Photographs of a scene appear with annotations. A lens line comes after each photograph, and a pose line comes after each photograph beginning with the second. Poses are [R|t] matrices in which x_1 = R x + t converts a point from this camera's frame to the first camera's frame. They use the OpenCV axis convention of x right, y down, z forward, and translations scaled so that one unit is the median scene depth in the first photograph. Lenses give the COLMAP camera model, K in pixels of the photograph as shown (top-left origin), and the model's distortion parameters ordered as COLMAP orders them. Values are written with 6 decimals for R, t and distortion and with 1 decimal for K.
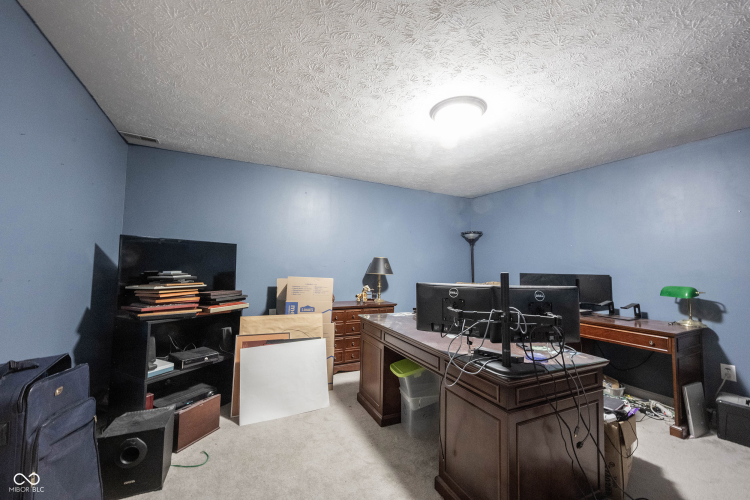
lens RADIAL K [[298.1, 0, 375.0], [0, 298.1, 250.0], [0, 0, 1]] dist [-0.000073, -0.000050]
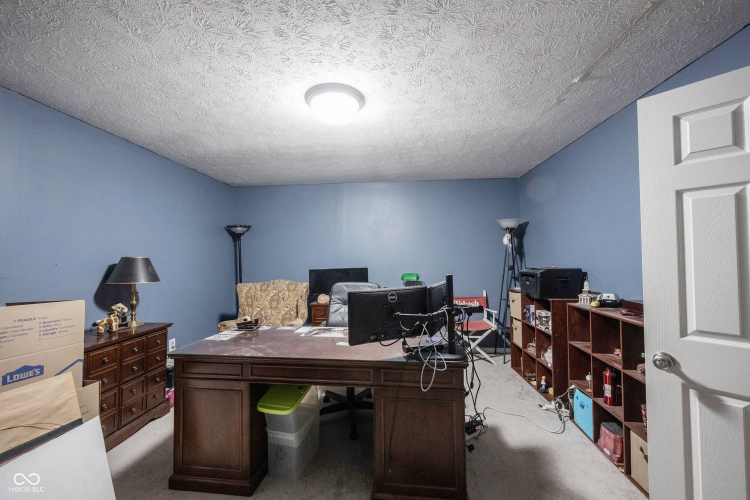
lens RADIAL K [[296.4, 0, 370.8], [0, 296.4, 251.7], [0, 0, 1]] dist [-0.000062, -0.000112]
pose [[0.531634, -0.004858, 0.846960, -0.325949], [-0.022820, 0.999538, 0.020057, -0.013484], [-0.846667, -0.029990, 0.531278, 0.298611]]
